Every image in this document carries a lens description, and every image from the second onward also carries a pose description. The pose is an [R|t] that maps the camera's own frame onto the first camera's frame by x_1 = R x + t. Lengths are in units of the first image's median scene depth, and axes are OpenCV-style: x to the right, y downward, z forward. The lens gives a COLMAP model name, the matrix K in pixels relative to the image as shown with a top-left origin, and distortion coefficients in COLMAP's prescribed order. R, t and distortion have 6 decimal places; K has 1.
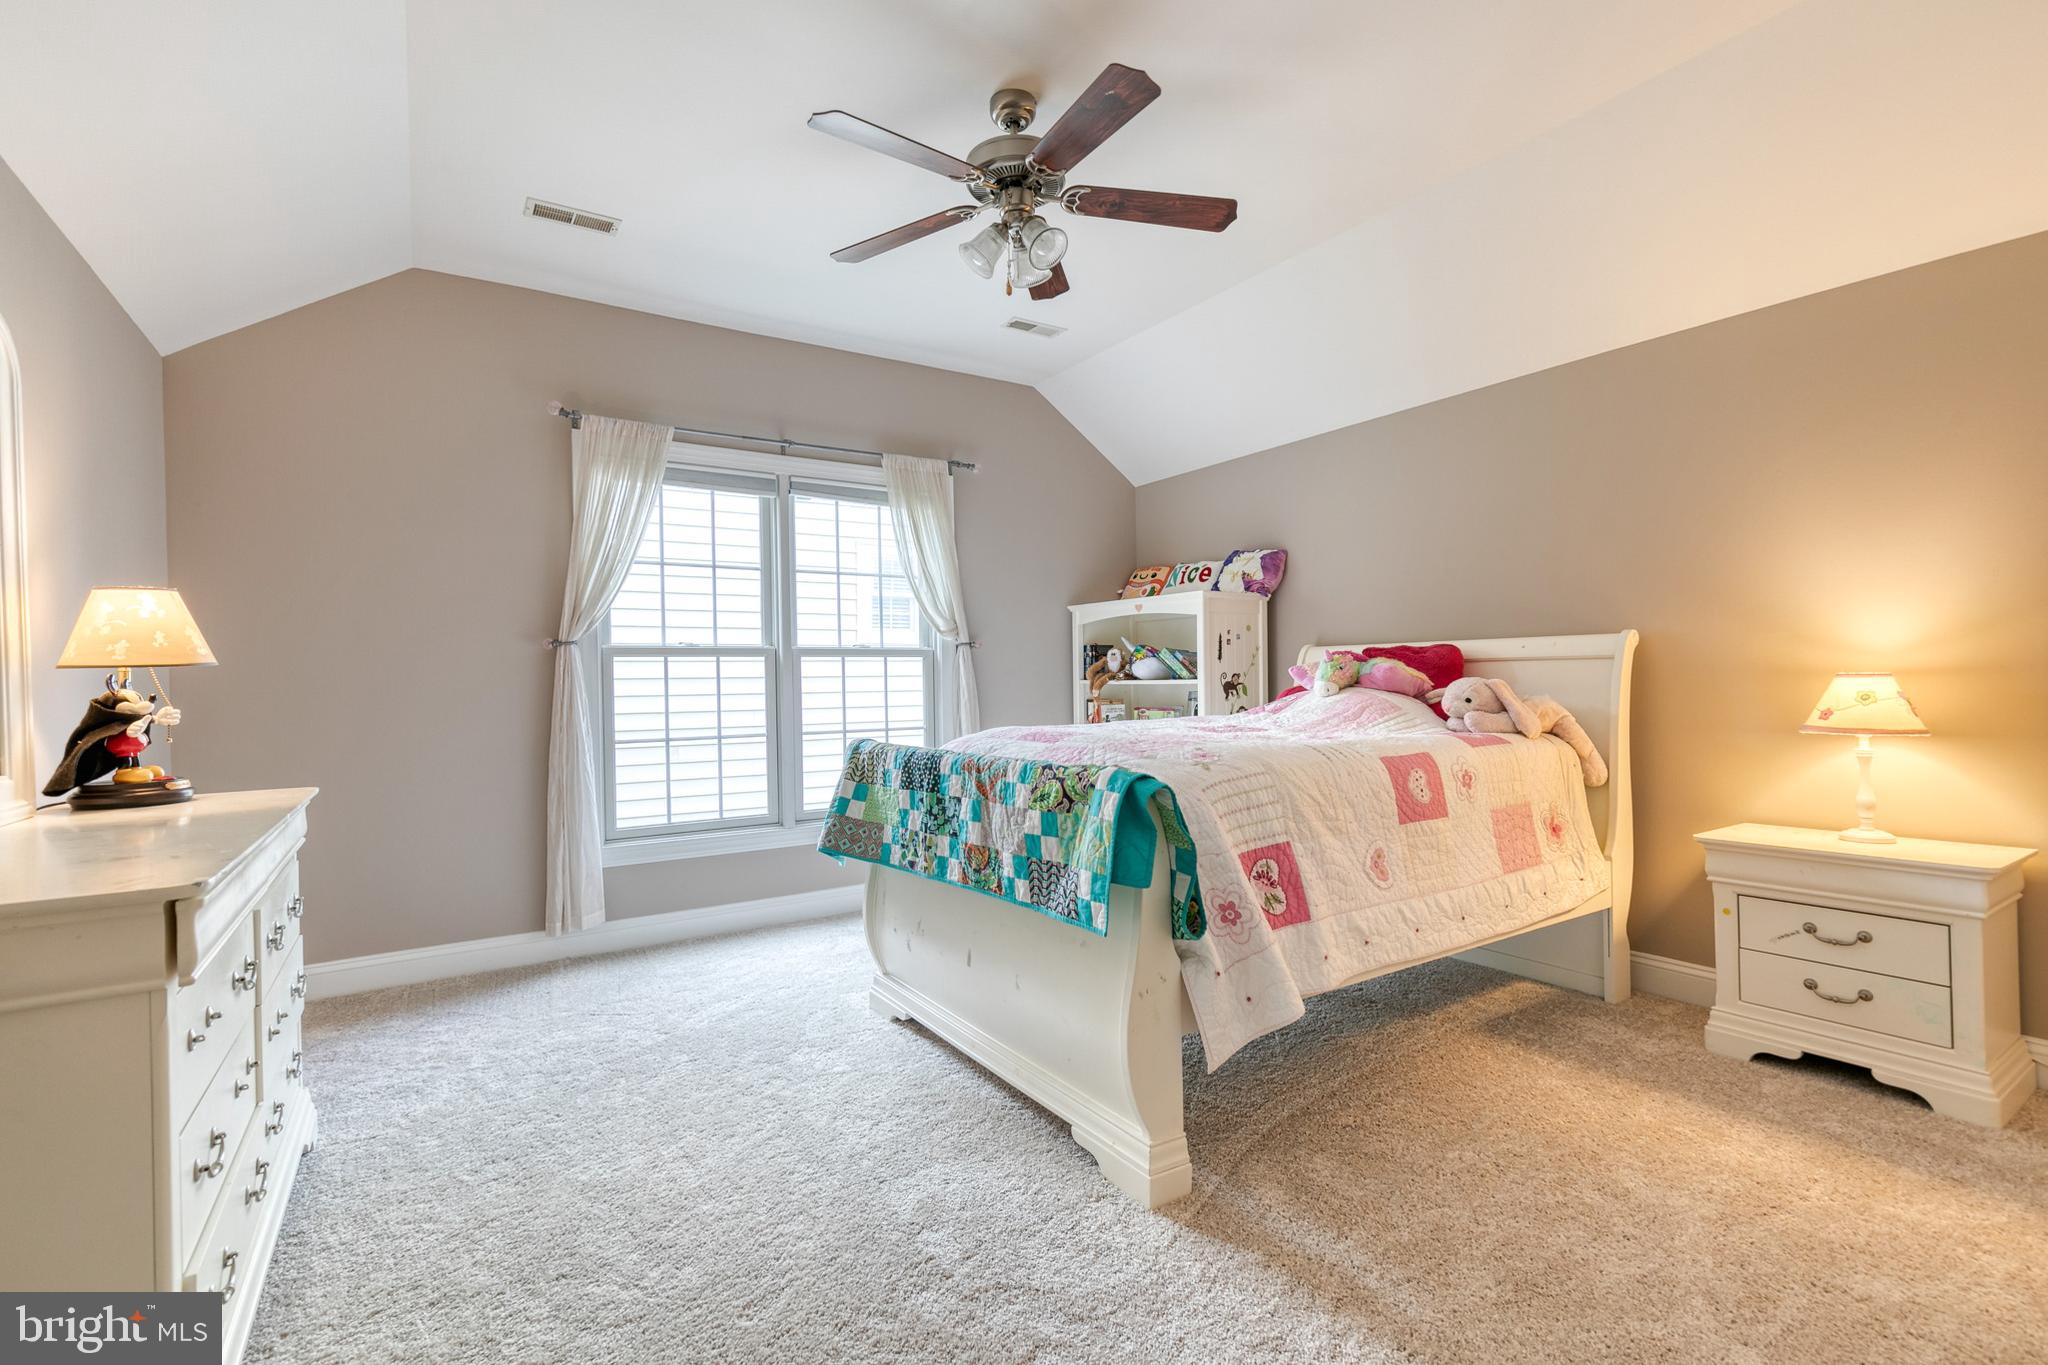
lens RADIAL K [[923.6, 0, 1038.6], [0, 923.6, 686.5], [0, 0, 1]] dist [0.012143, -0.000300]
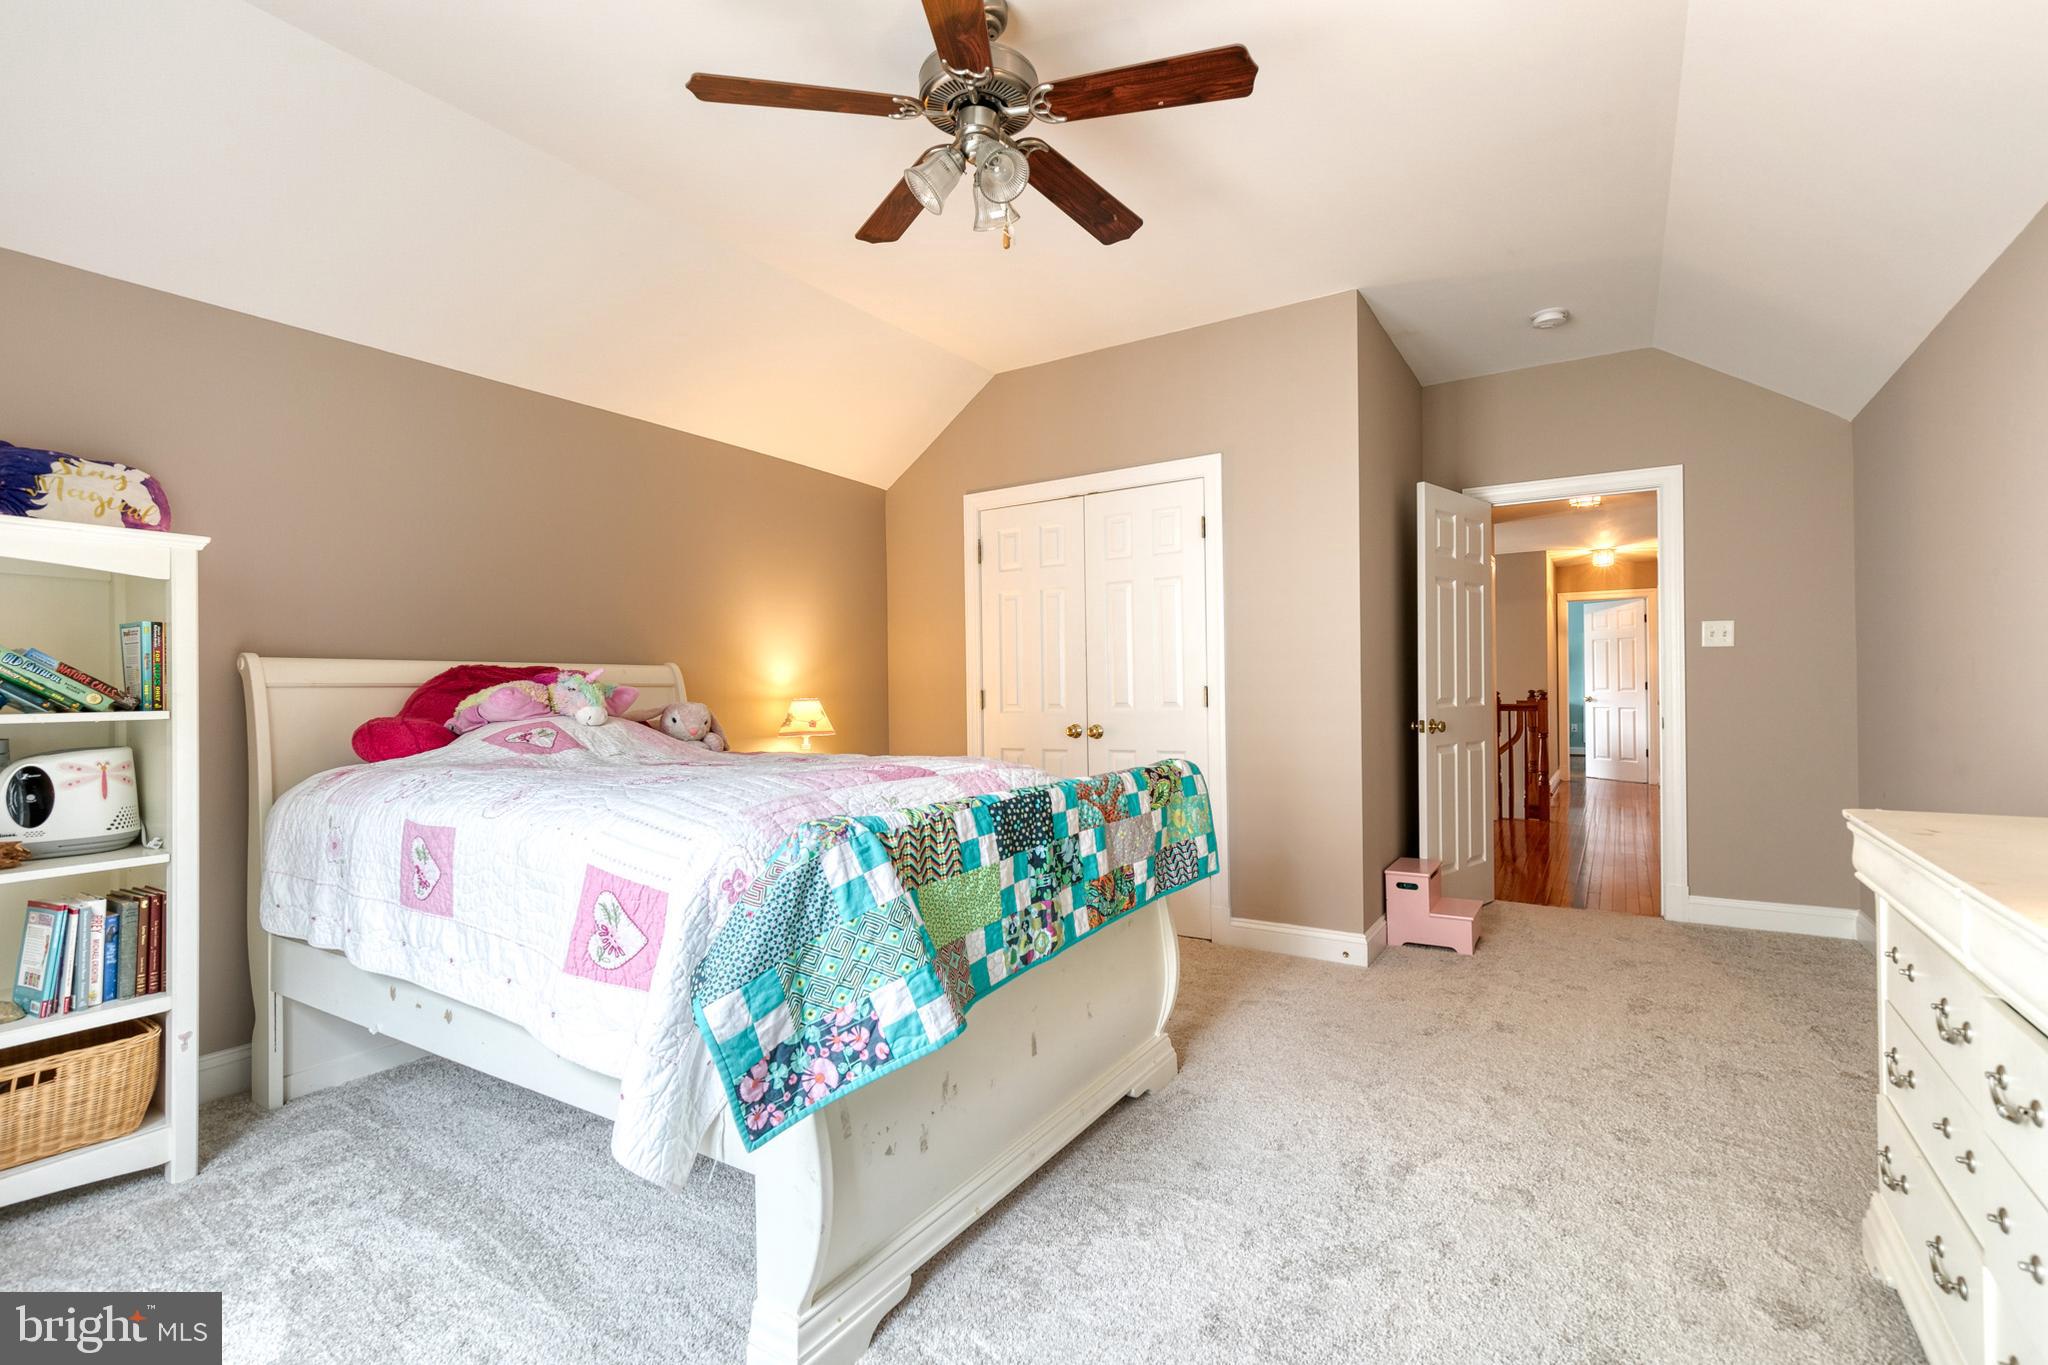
lens RADIAL K [[923.6, 0, 1038.6], [0, 923.6, 686.5], [0, 0, 1]] dist [0.012143, -0.000300]
pose [[-0.414317, 0.023443, 0.909831, -0.827864], [0.023136, 0.999616, -0.015221, -0.002525], [-0.909839, 0.014744, -0.414700, 1.353838]]
